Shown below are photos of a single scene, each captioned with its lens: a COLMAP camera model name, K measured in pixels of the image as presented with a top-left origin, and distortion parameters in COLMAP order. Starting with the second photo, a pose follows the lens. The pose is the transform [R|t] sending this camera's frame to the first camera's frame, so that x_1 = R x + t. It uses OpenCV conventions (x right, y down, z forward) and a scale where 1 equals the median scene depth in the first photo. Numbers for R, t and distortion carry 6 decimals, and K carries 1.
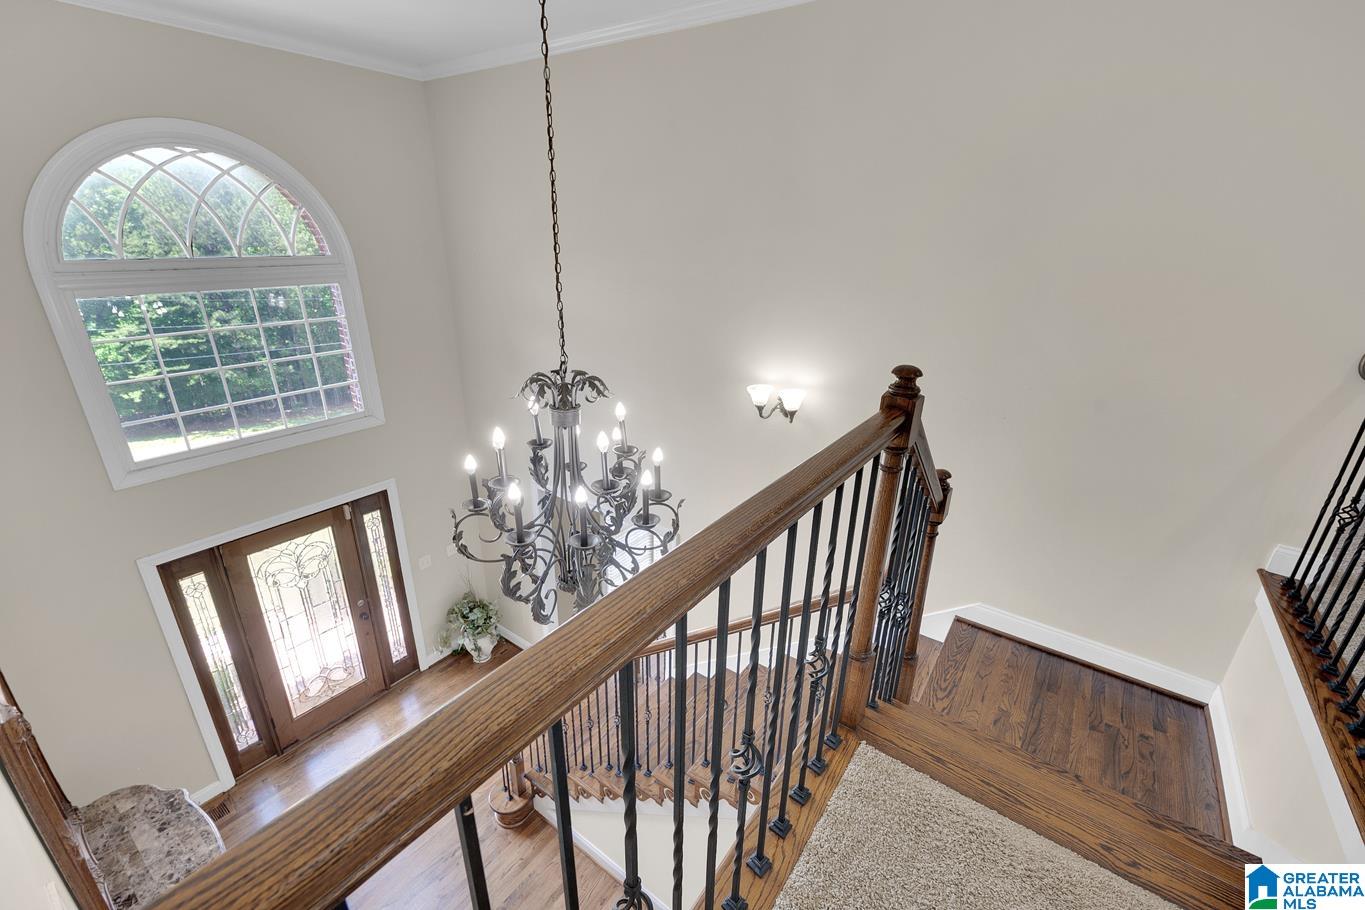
lens RADIAL K [[578.1, 0, 681.2], [0, 578.1, 458.3], [0, 0, 1]] dist [-0.000661, -0.000266]
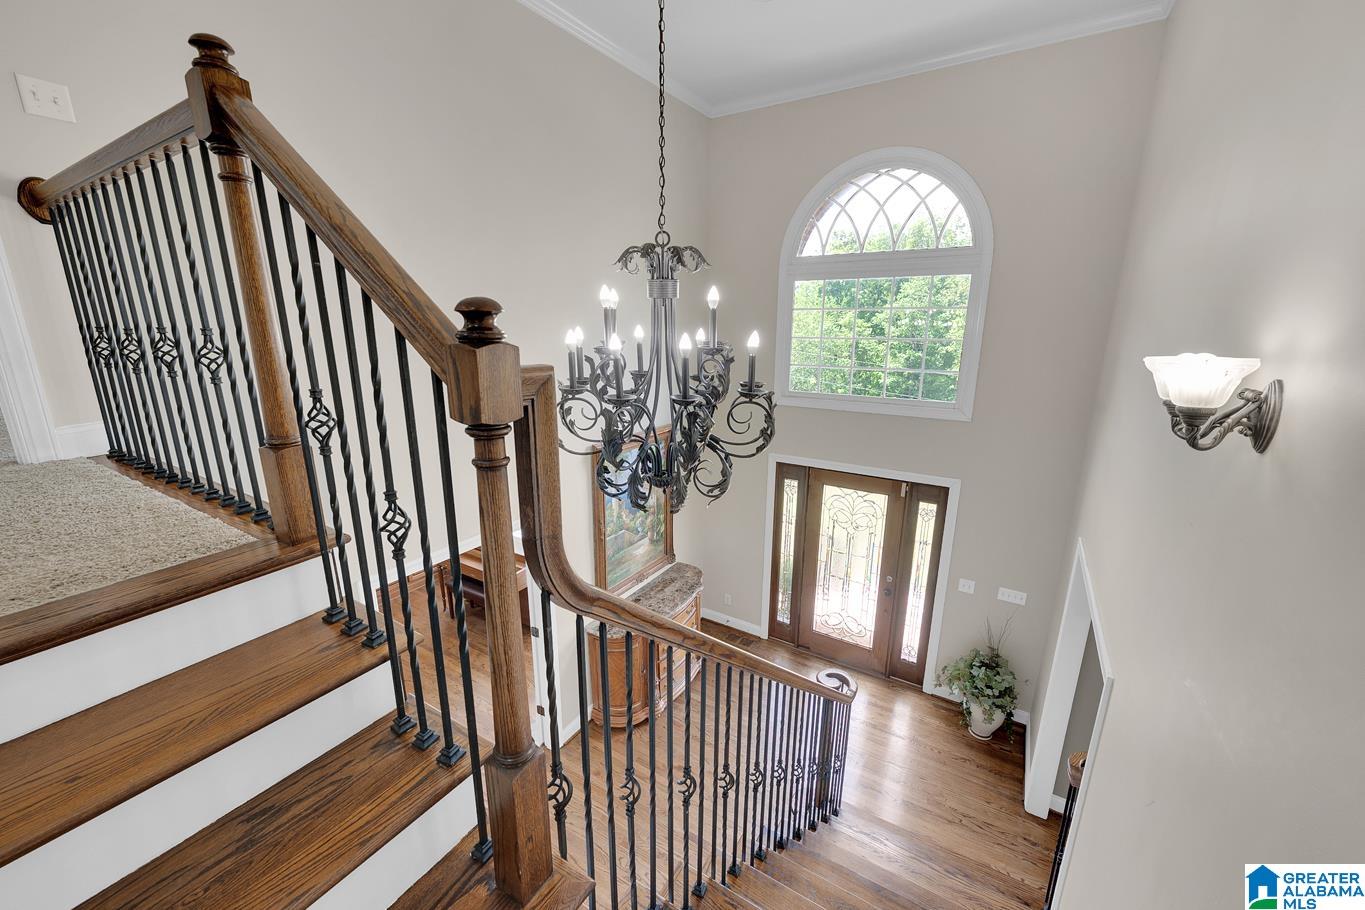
lens RADIAL K [[543.0, 0, 681.4], [0, 543.0, 459.0], [0, 0, 1]] dist [0.000235, 0.000119]
pose [[0.074767, 0.235959, -0.968882, 0.353361], [-0.367717, 0.909656, 0.193160, -0.000787], [0.926927, 0.341833, 0.154778, 0.451912]]
